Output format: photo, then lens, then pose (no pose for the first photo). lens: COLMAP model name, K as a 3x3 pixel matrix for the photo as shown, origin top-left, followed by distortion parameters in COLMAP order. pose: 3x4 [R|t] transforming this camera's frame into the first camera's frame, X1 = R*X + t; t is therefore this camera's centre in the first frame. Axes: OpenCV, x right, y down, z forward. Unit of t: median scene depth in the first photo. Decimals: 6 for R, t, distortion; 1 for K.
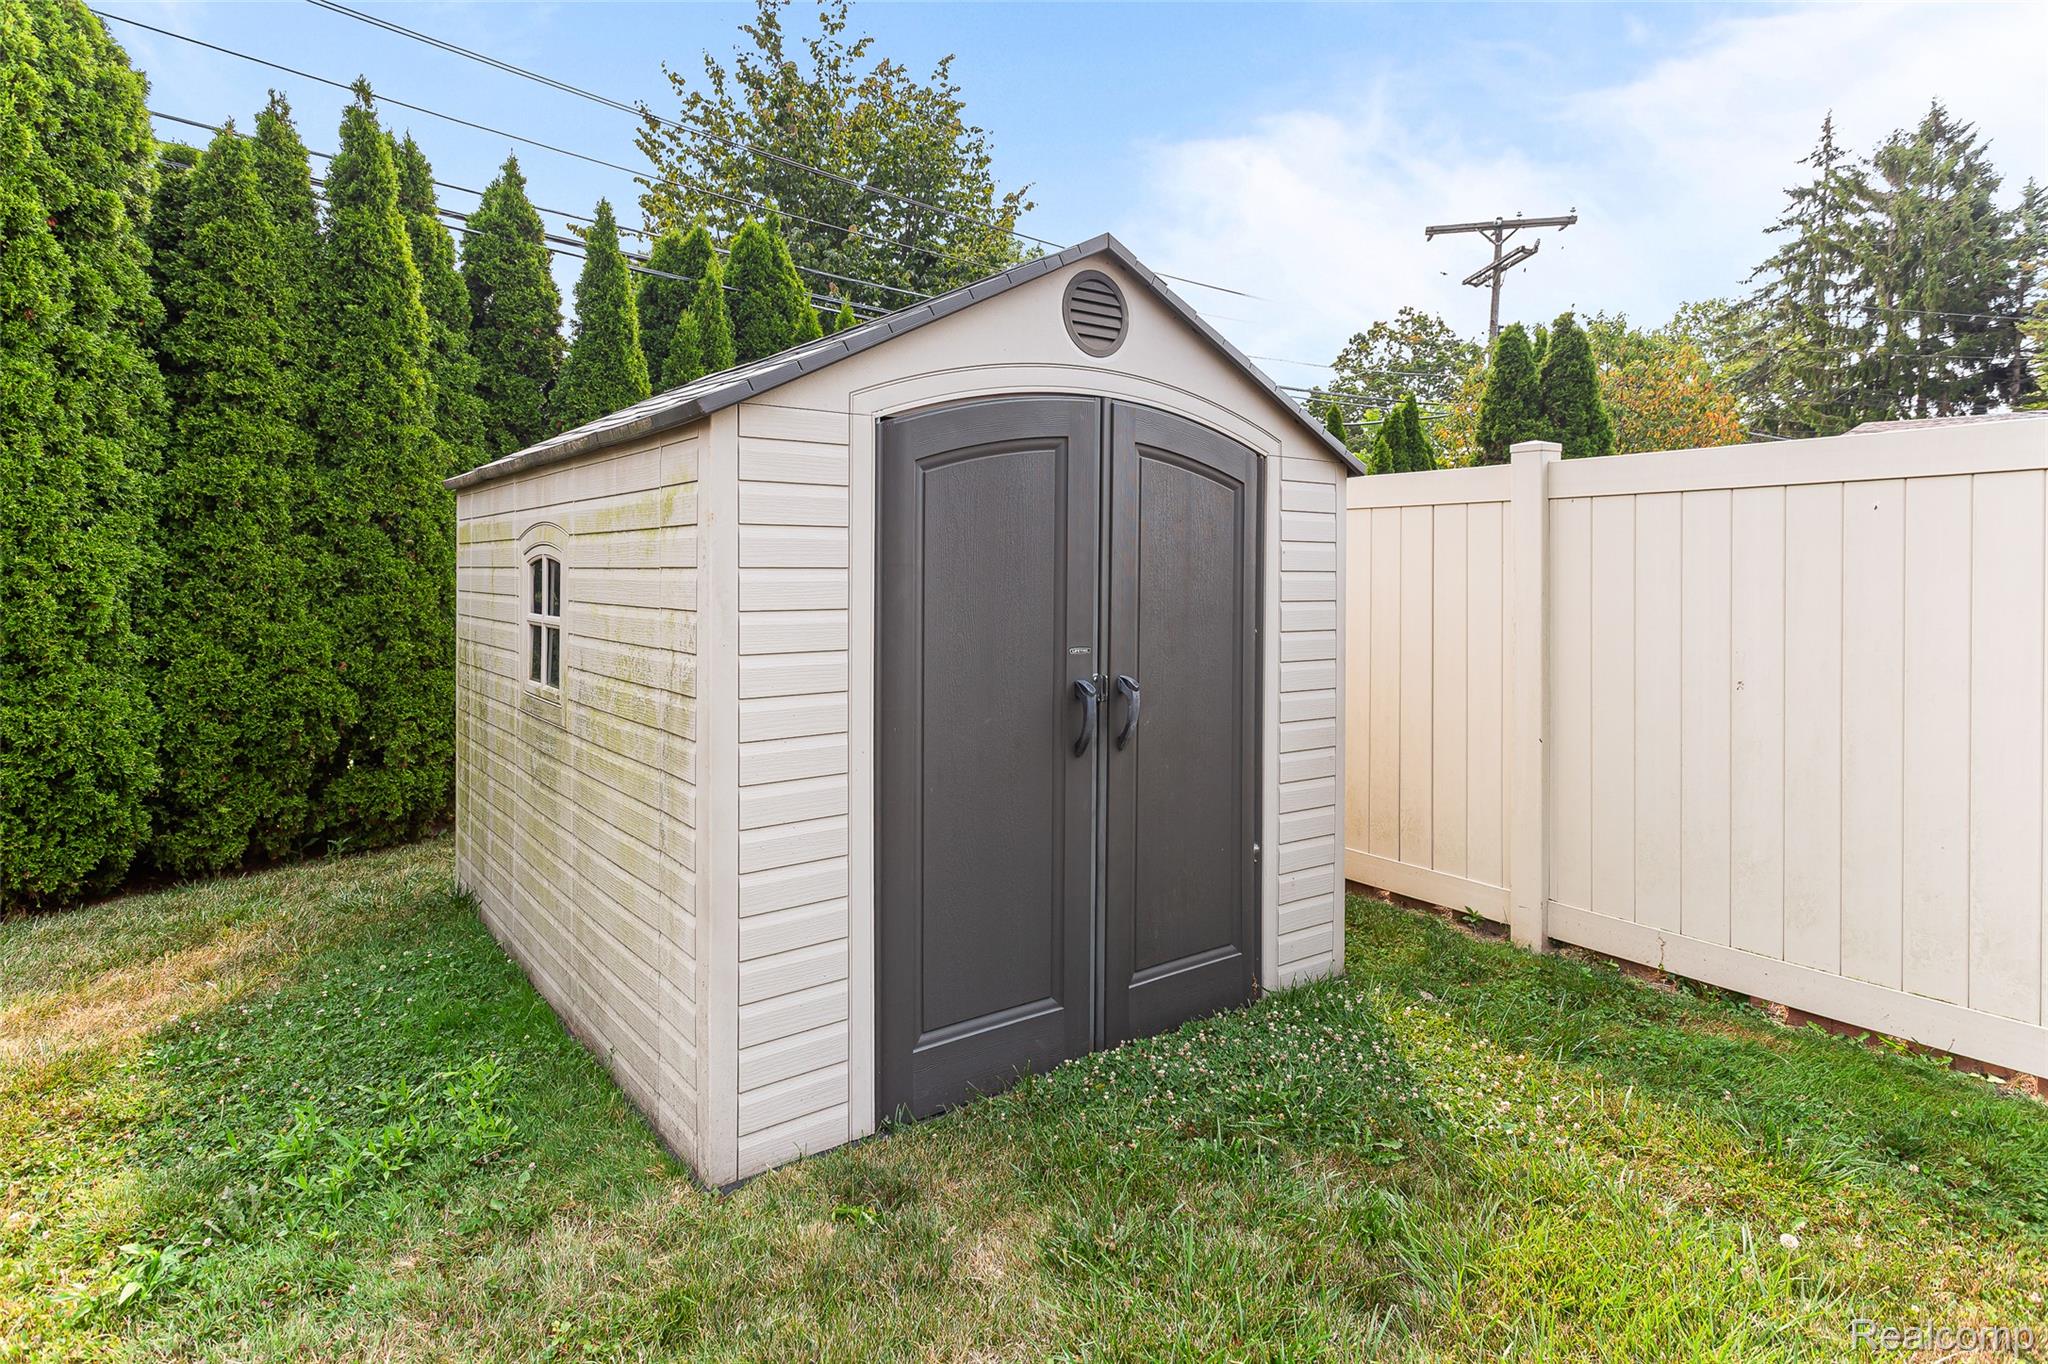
lens RADIAL K [[1121.4, 0, 1028.6], [0, 1121.4, 574.1], [0, 0, 1]] dist [0.014422, -0.001824]
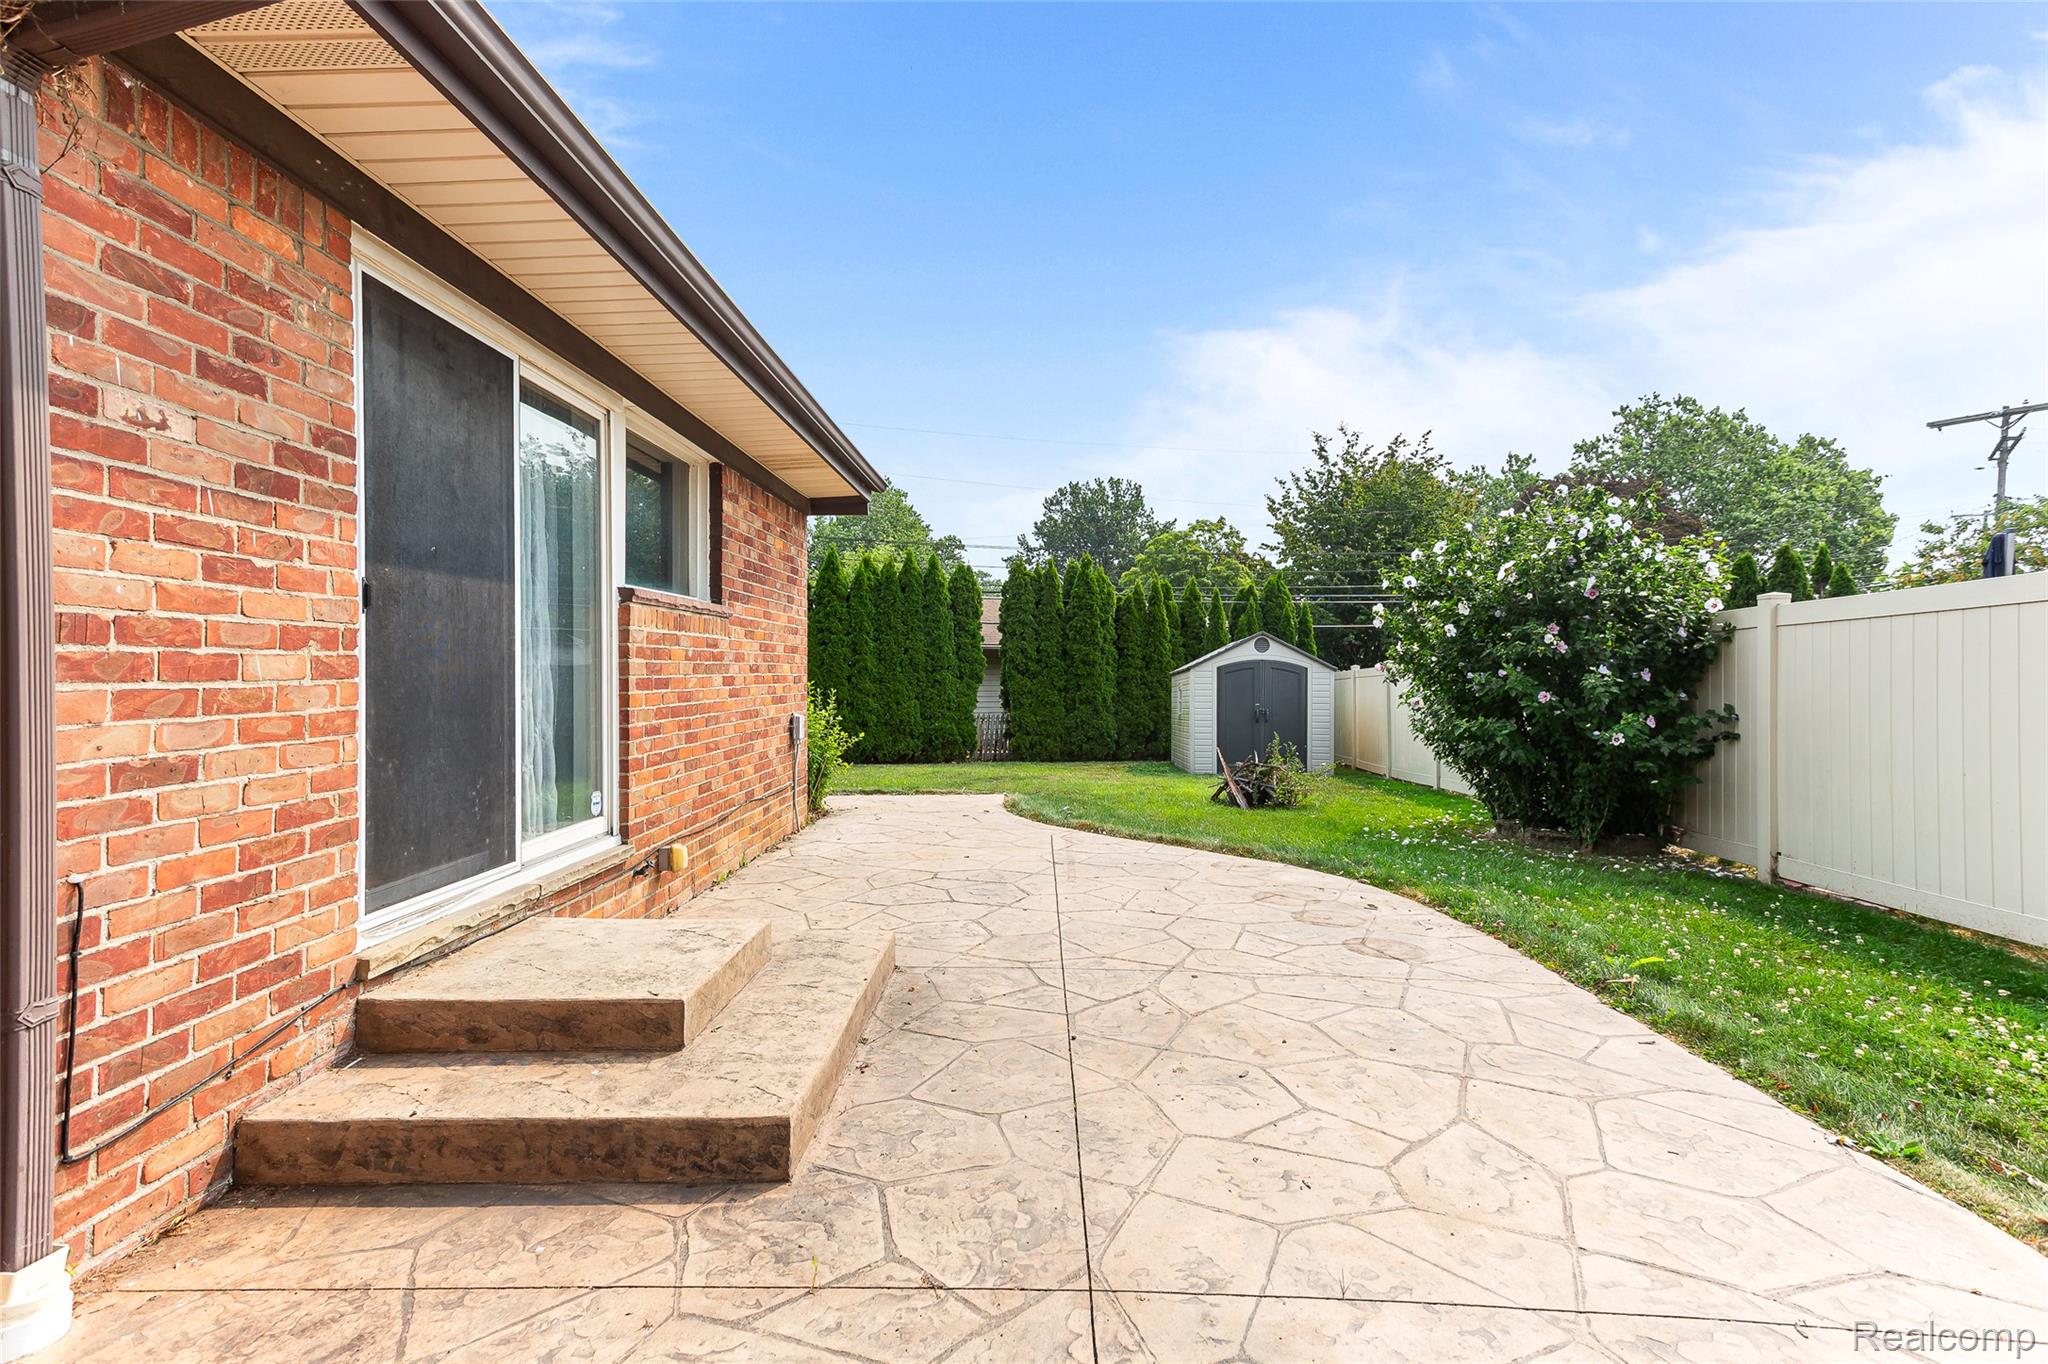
lens RADIAL K [[1009.4, 0, 1024.0], [0, 1009.4, 682.0], [0, 0, 1]] dist [0.055078, 0.000499]
pose [[0.777712, -0.011932, -0.628507, 1.421235], [-0.010040, 0.999457, -0.031399, 0.077034], [0.628540, 0.030730, 0.777170, -2.269064]]
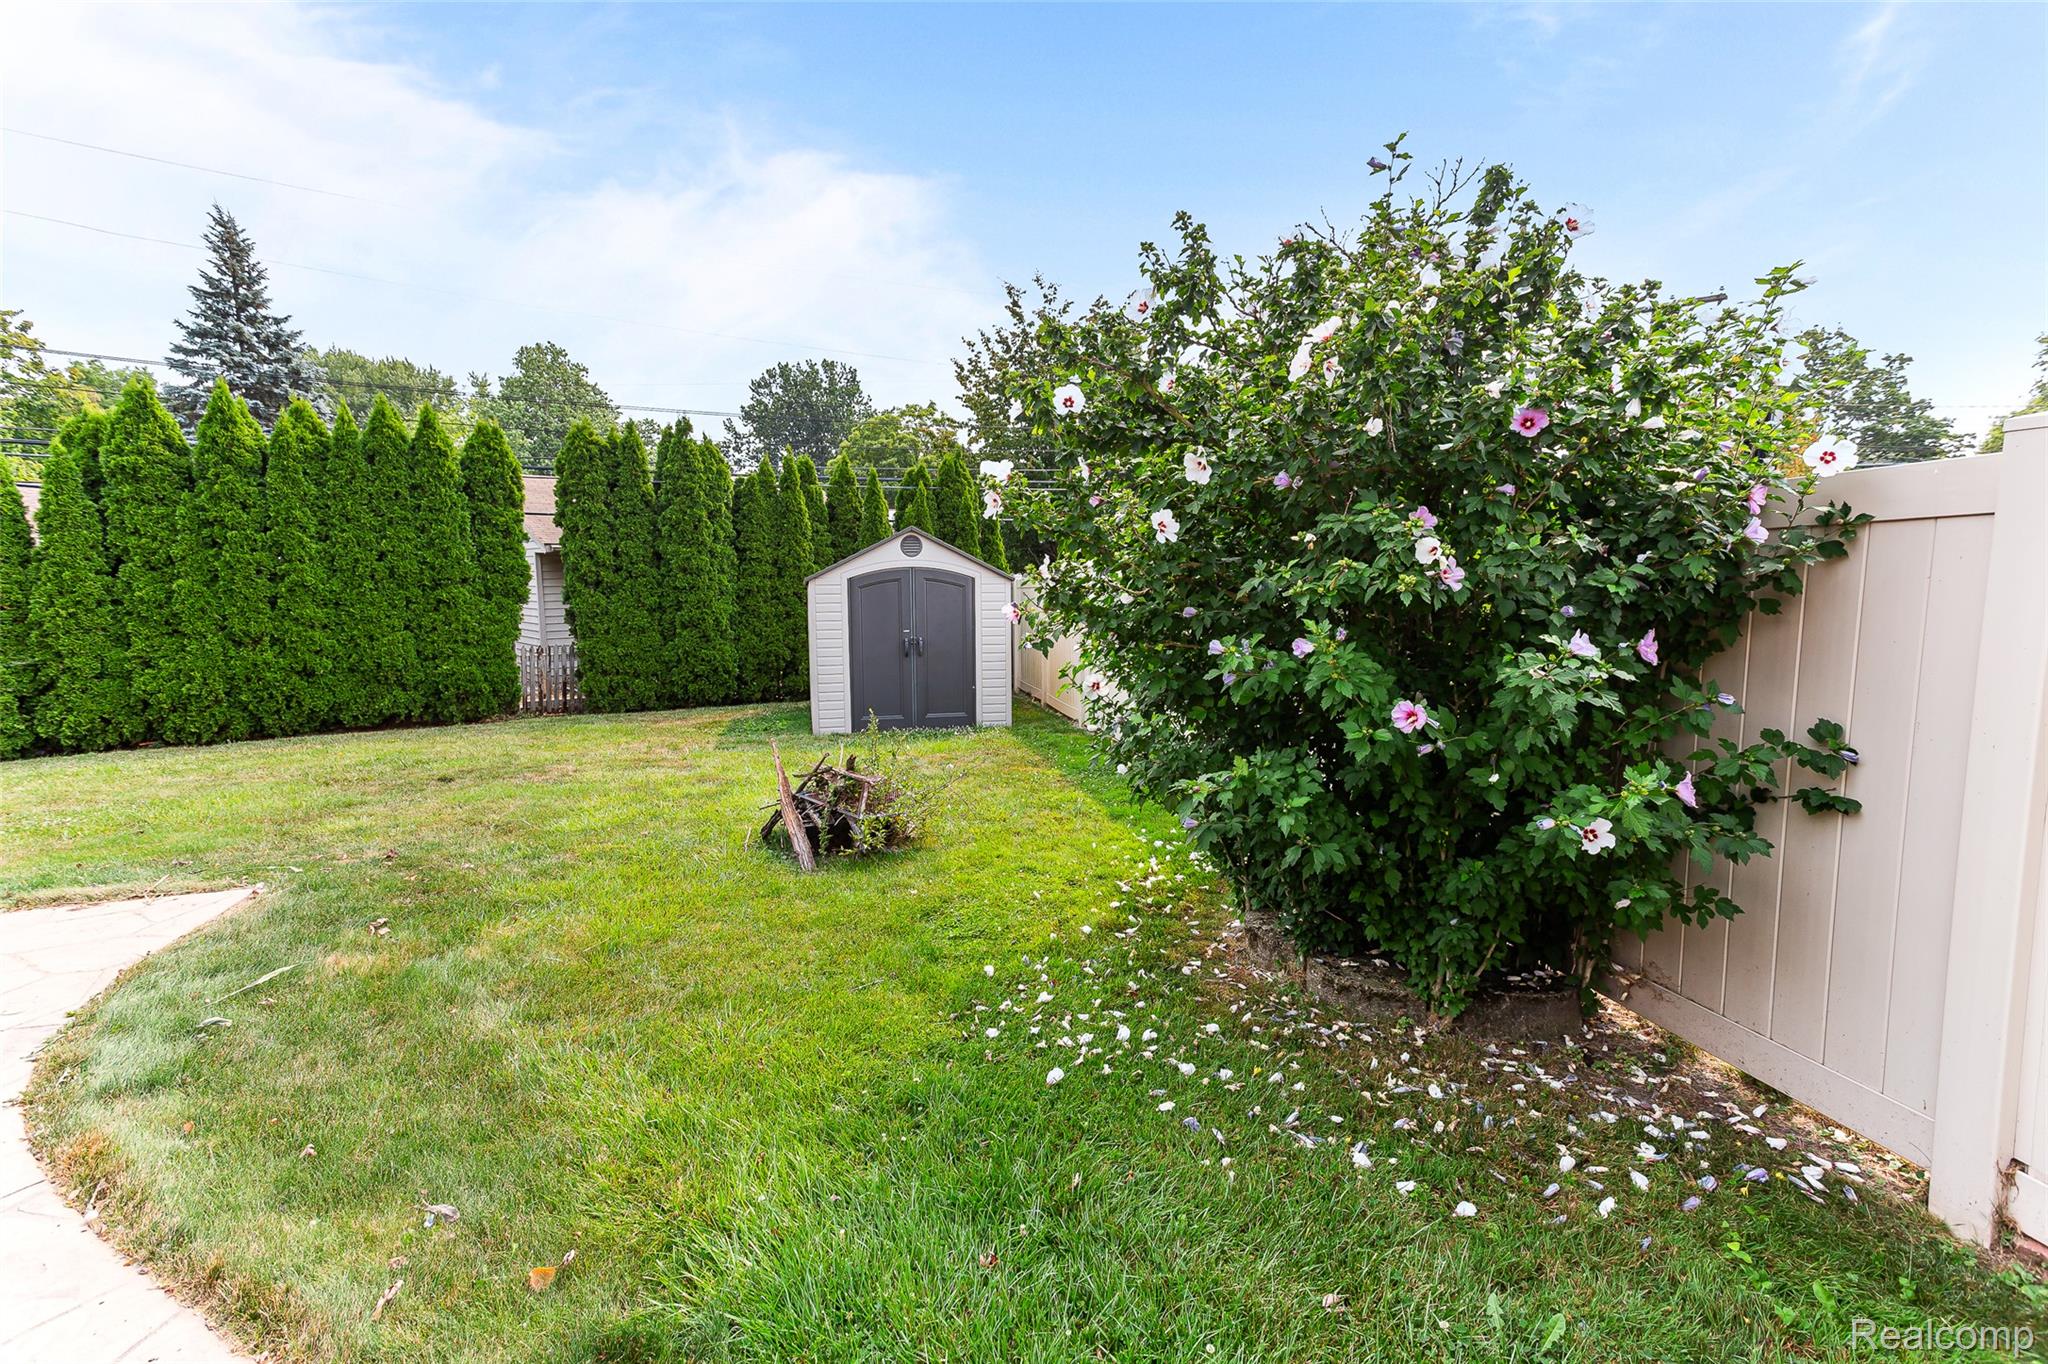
lens RADIAL K [[967.4, 0, 1024.0], [0, 967.4, 682.0], [0, 0, 1]] dist [0.019298, 0.000447]
pose [[0.913561, 0.020590, -0.406179, 1.106754], [0.012816, 0.996764, 0.079354, -0.012487], [0.406499, -0.077700, 0.910341, -1.208133]]
